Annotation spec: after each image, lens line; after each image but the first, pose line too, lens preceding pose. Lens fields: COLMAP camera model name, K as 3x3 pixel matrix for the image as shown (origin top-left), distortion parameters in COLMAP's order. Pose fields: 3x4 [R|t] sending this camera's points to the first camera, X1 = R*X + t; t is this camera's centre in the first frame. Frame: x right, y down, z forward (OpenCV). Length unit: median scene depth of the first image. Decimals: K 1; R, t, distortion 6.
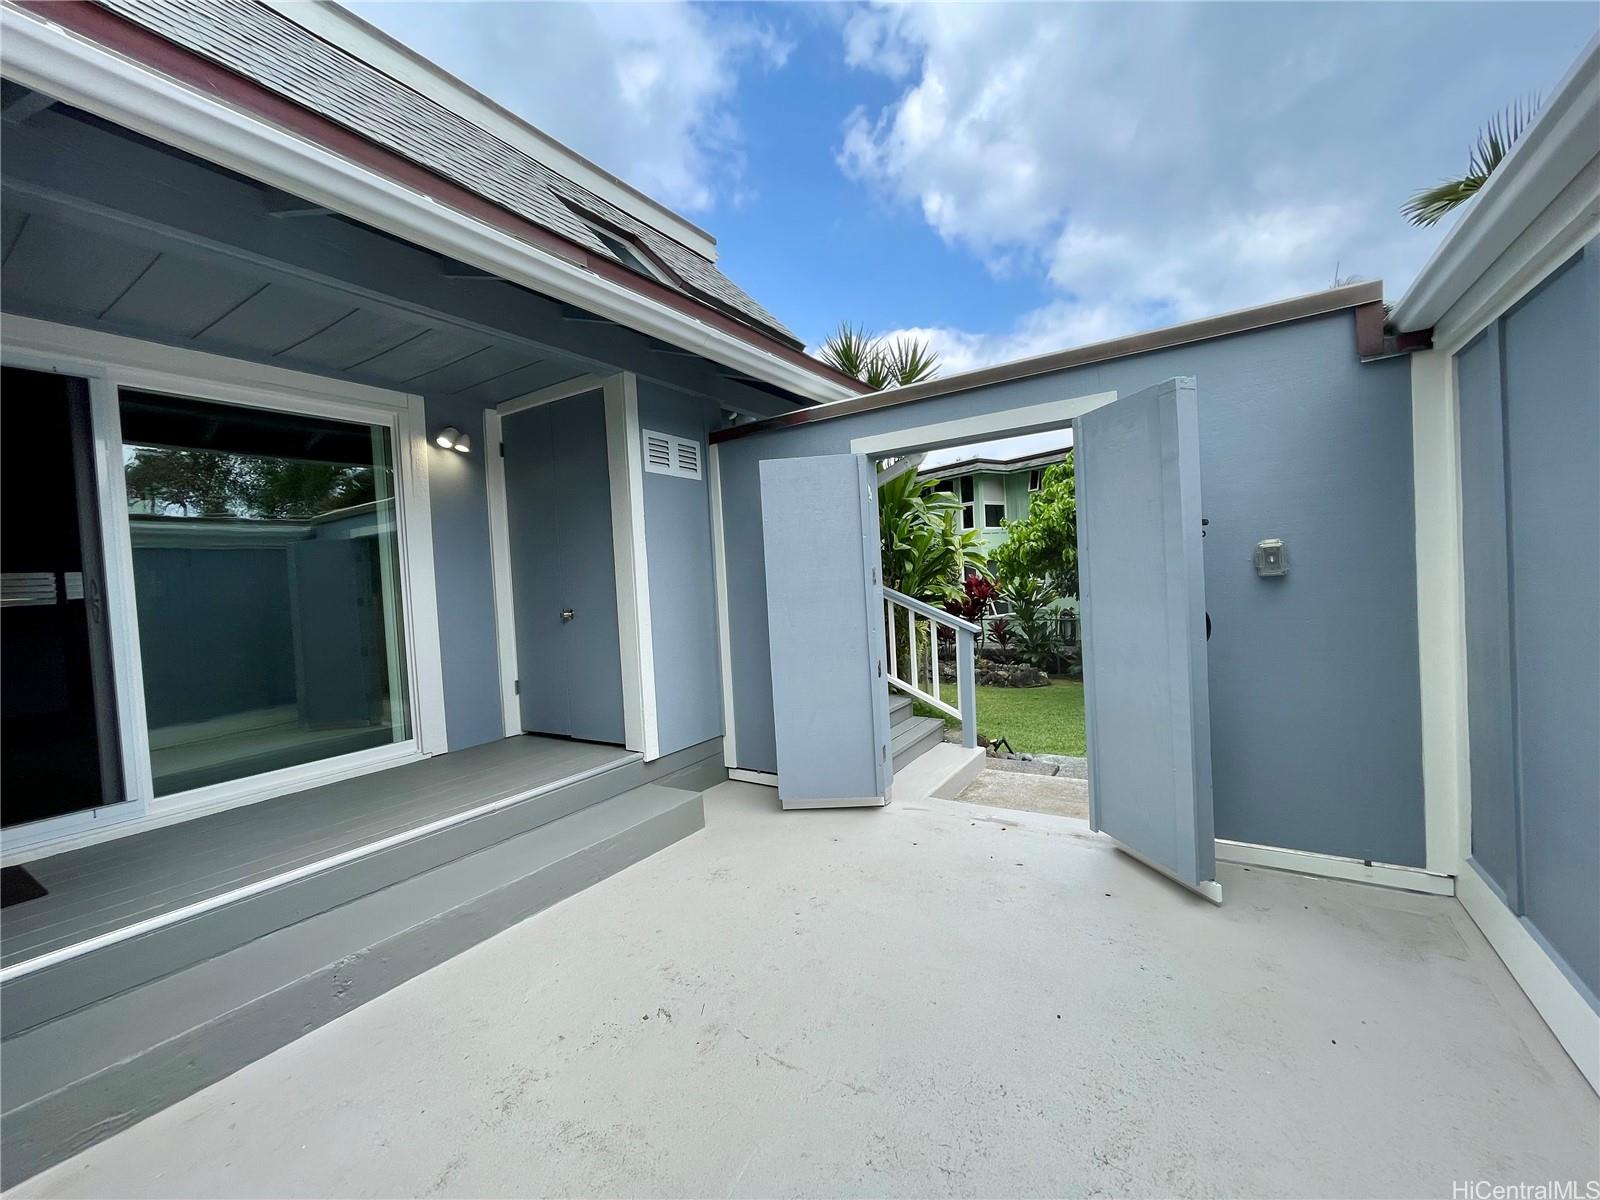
lens RADIAL K [[645.1, 0, 800.0], [0, 645.1, 600.0], [0, 0, 1]] dist [-0.004198, 0.000264]
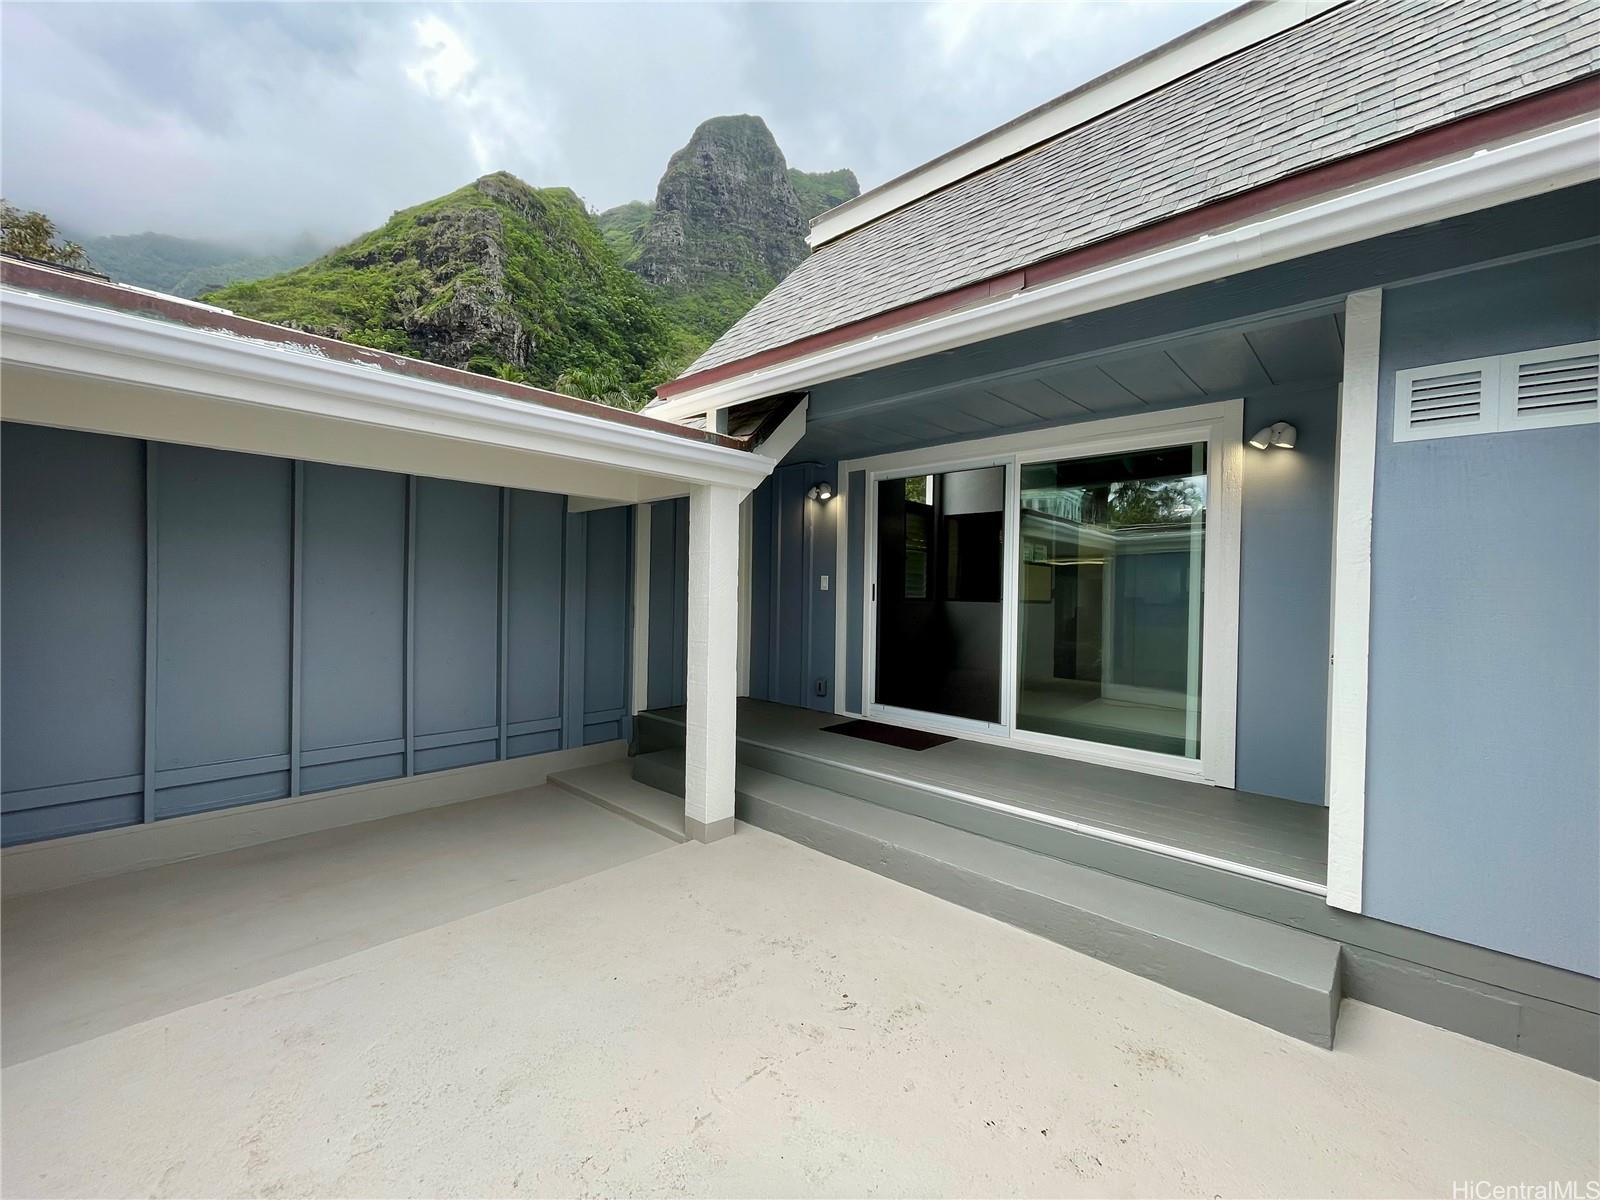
lens RADIAL K [[645.1, 0, 800.0], [0, 645.1, 600.0], [0, 0, 1]] dist [-0.004198, 0.000264]
pose [[-0.172038, 0.069832, -0.982612, 0.561183], [-0.042931, 0.996005, 0.078301, -0.095405], [0.984154, 0.055656, -0.168353, 0.699772]]
